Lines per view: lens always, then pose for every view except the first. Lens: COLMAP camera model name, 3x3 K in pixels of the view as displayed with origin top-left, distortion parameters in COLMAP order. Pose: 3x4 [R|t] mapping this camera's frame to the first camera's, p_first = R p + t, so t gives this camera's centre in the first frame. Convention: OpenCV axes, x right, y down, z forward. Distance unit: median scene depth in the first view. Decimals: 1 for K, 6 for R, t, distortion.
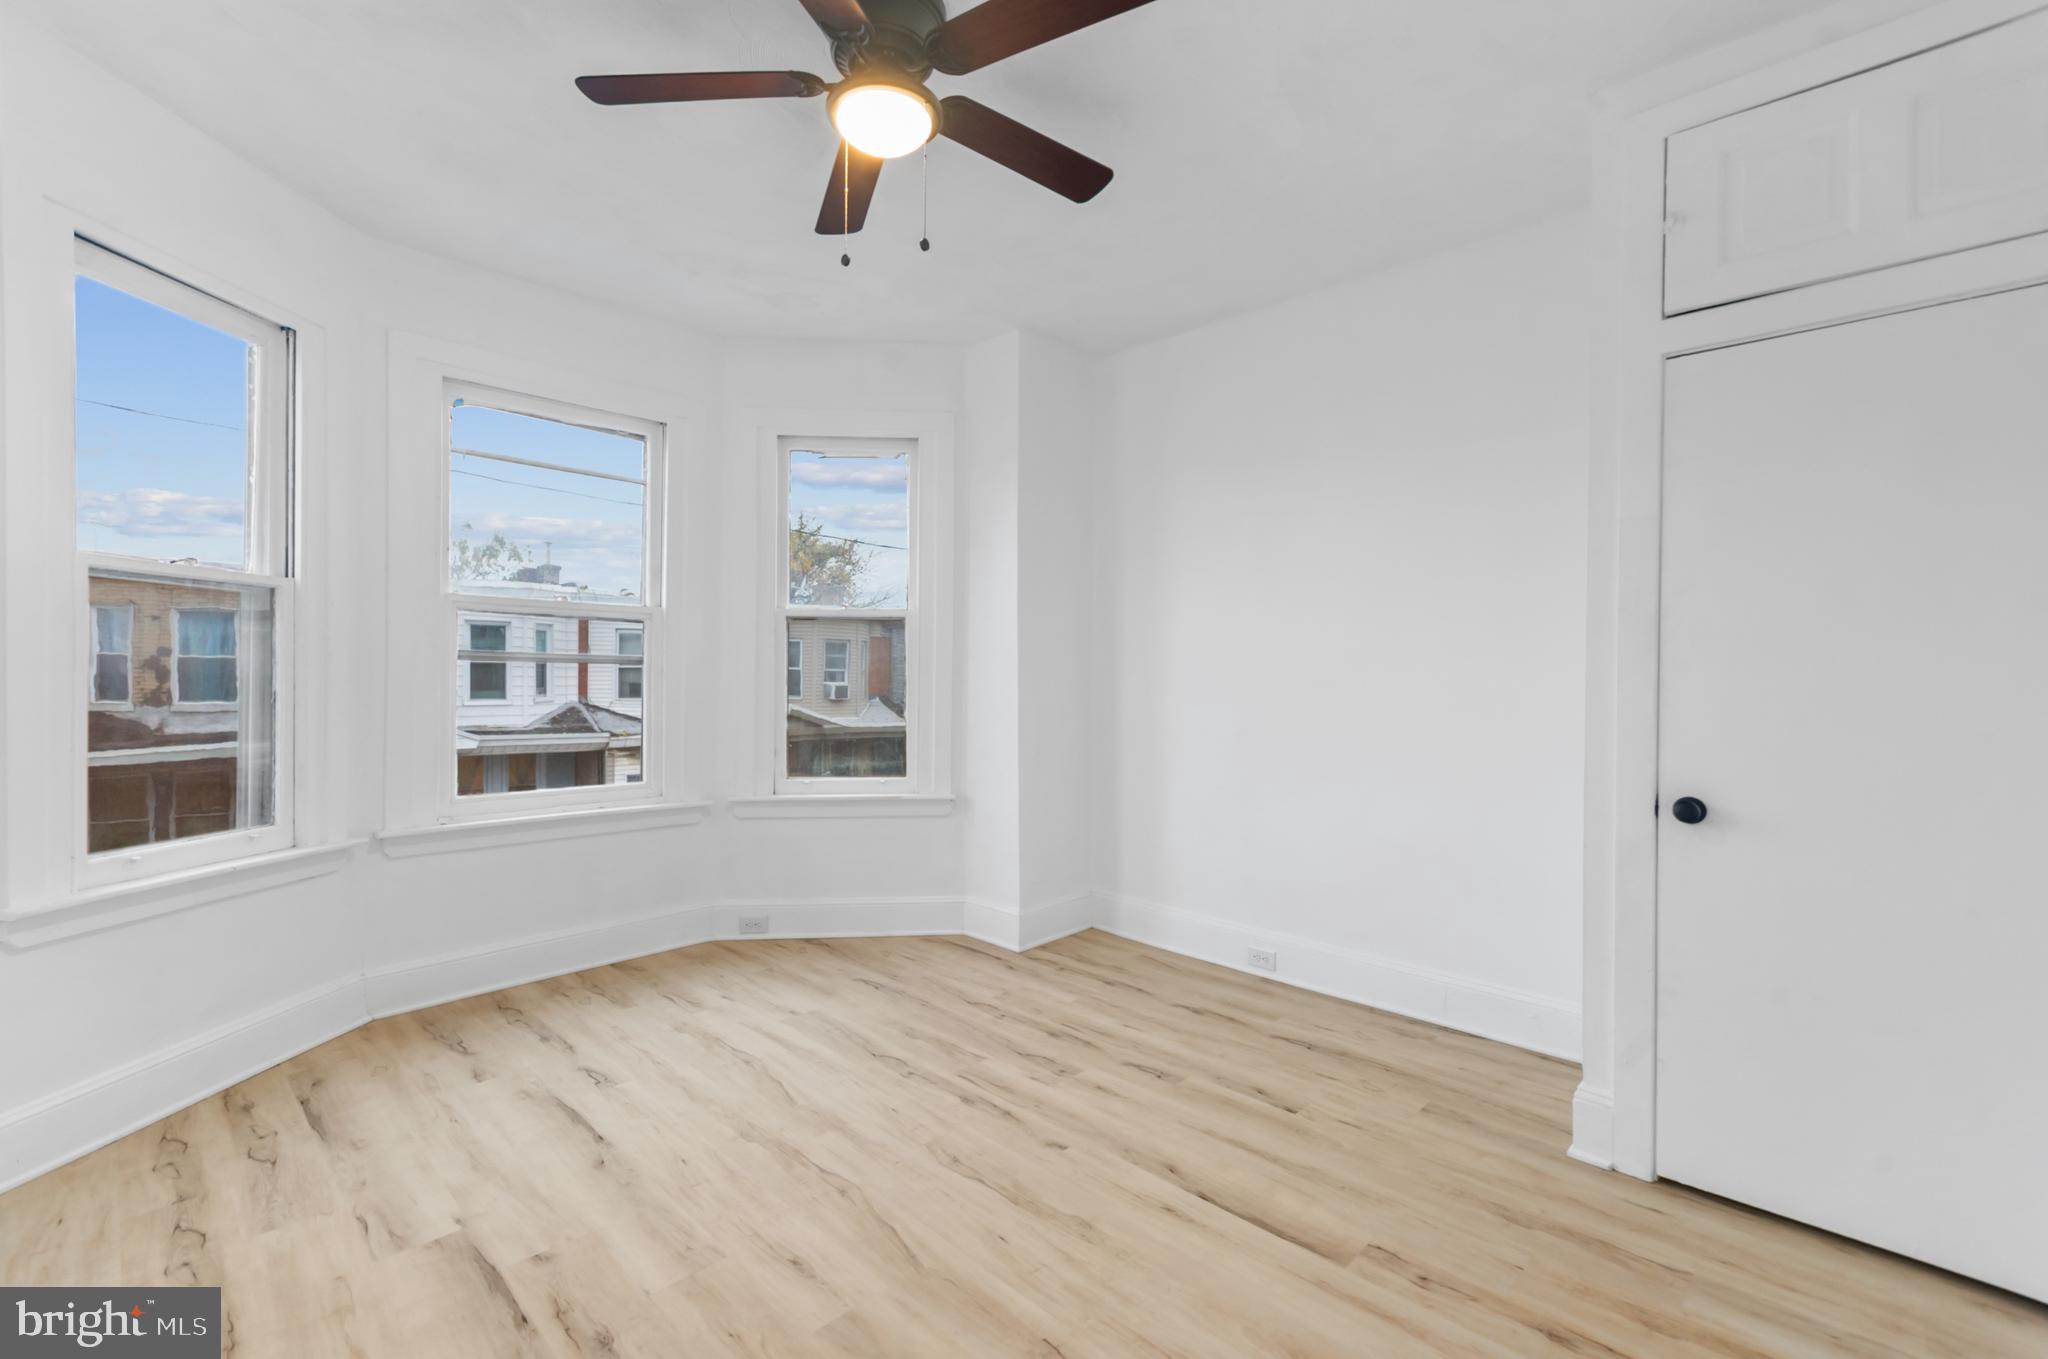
lens RADIAL K [[897.4, 0, 1017.2], [0, 897.4, 682.6], [0, 0, 1]] dist [0.003603, 0.000144]
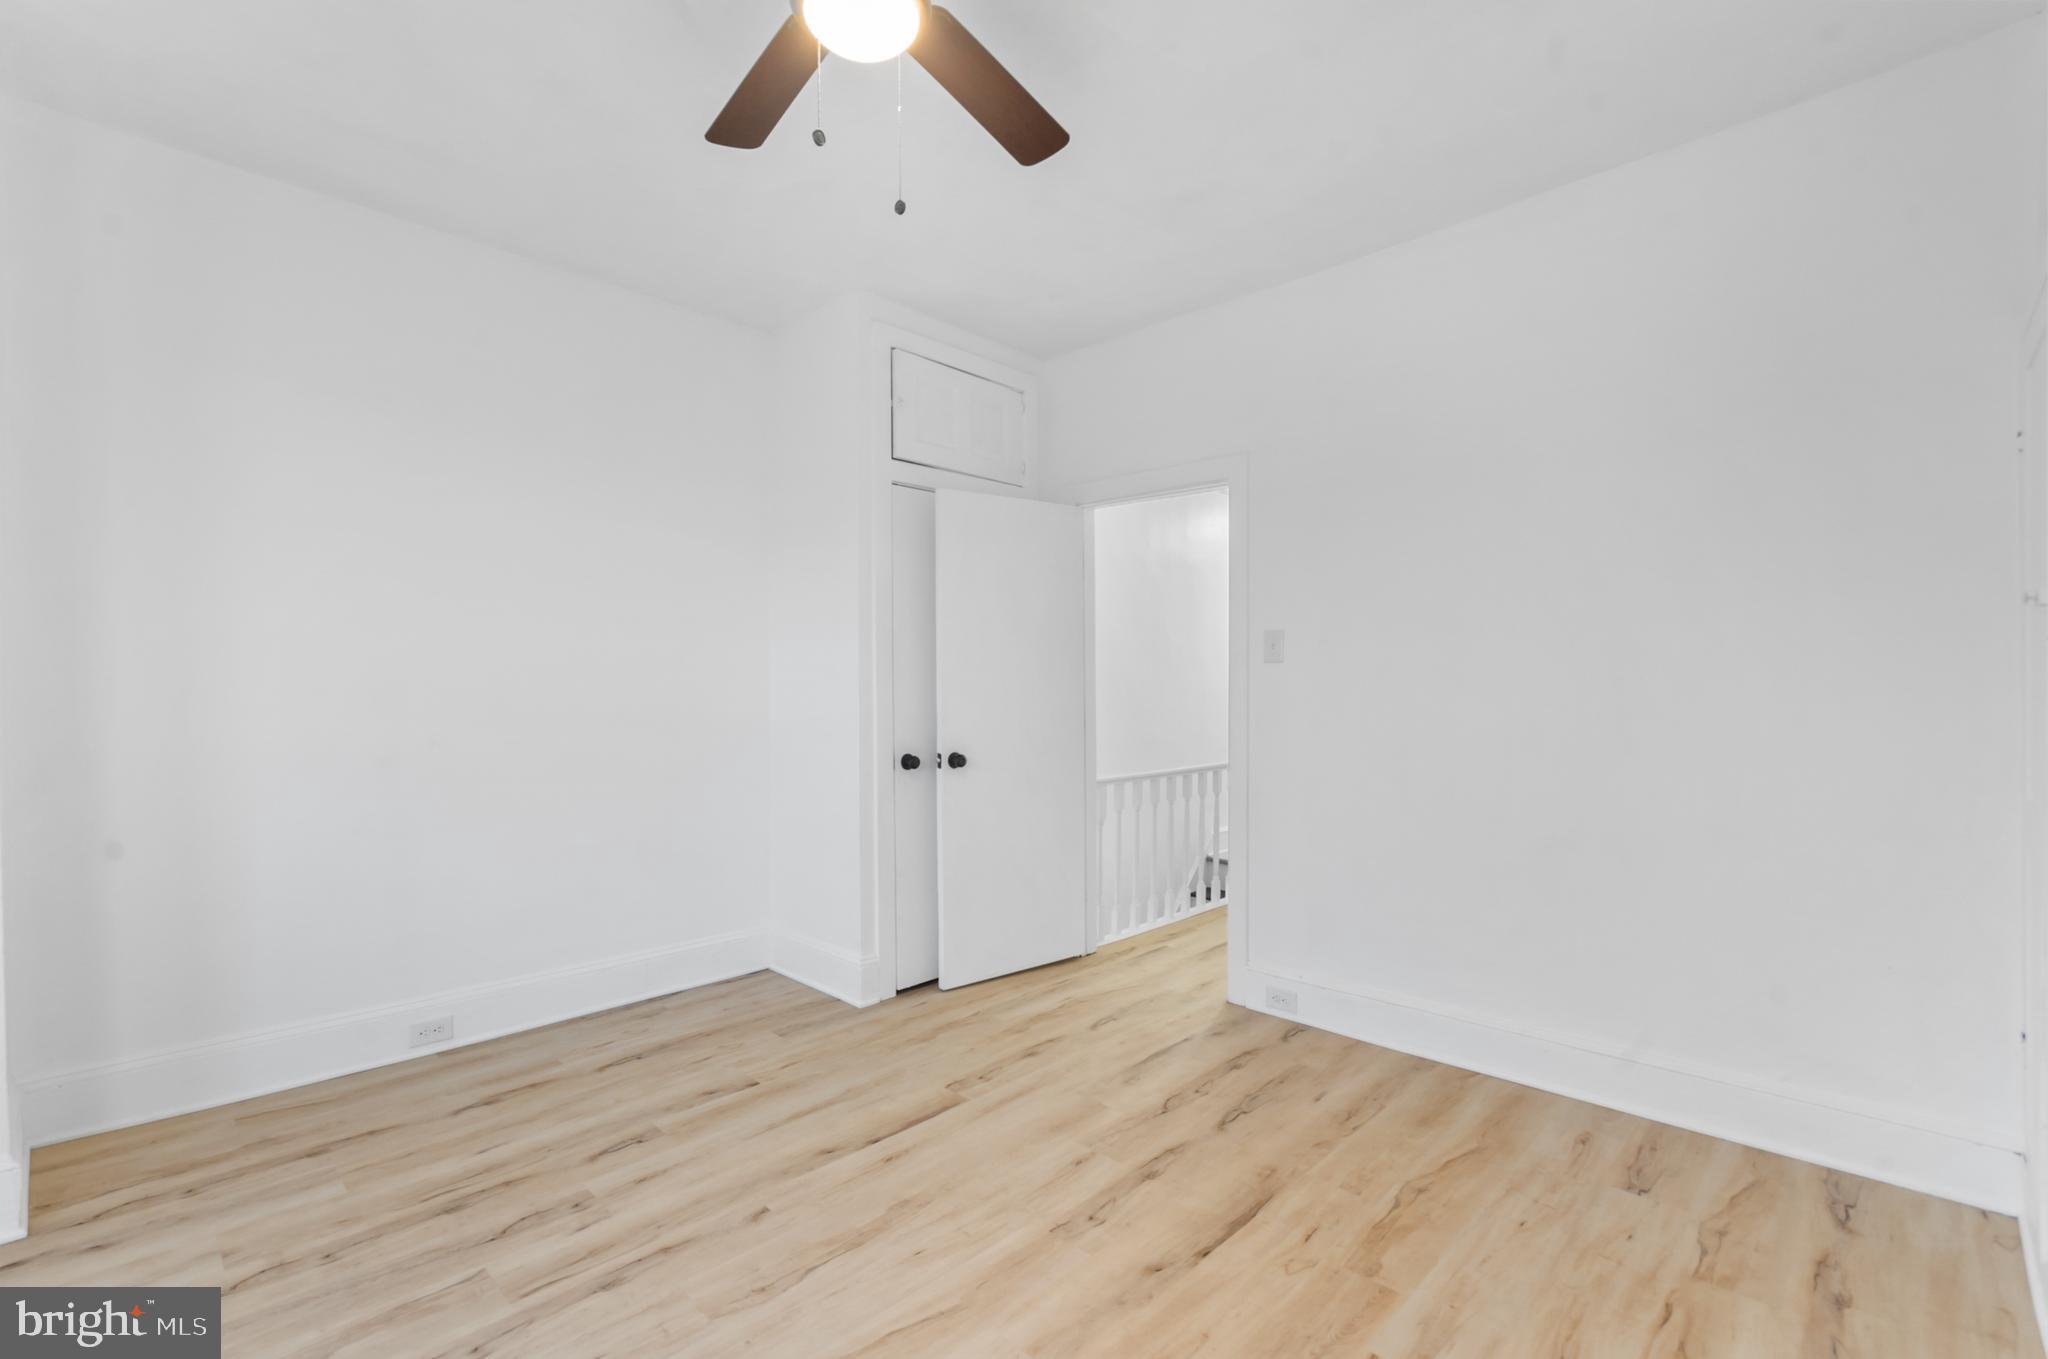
lens RADIAL K [[897.4, 0, 1017.2], [0, 897.4, 682.6], [0, 0, 1]] dist [0.003603, 0.000144]
pose [[-0.005445, -0.010890, 0.999926, -0.610360], [0.007607, 0.999911, 0.010931, -0.012044], [-0.999956, 0.007666, -0.005362, 0.543486]]
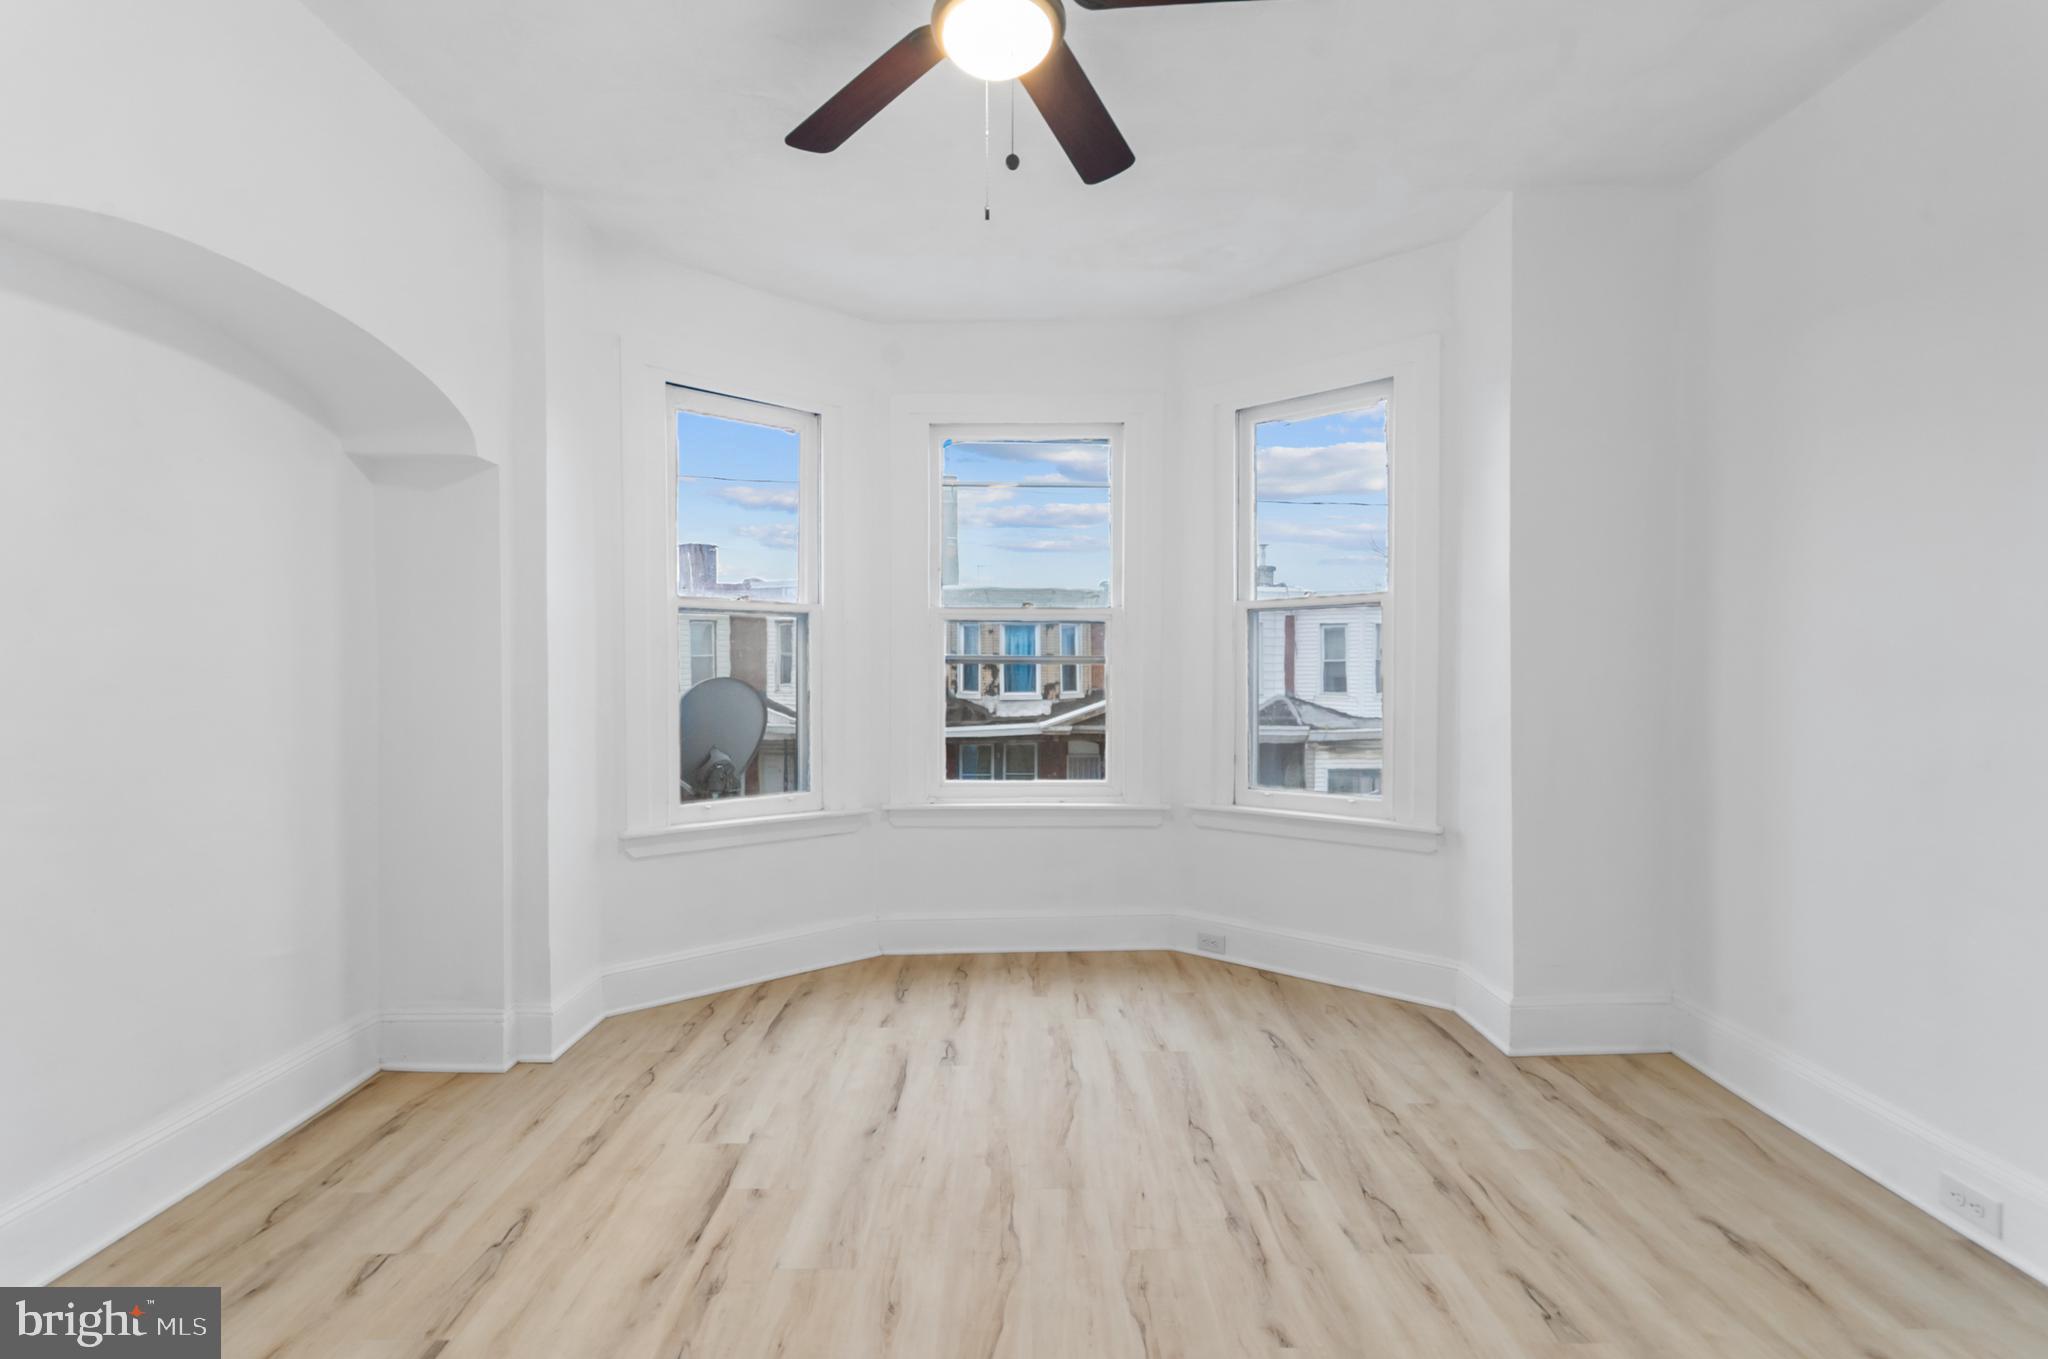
lens RADIAL K [[907.4, 0, 1013.5], [0, 907.4, 675.8], [0, 0, 1]] dist [0.001864, 0.000576]
pose [[0.695172, -0.005317, -0.718823, 0.305739], [0.005706, 0.999982, -0.001878, -0.007239], [0.718820, -0.002796, 0.695190, 0.252249]]
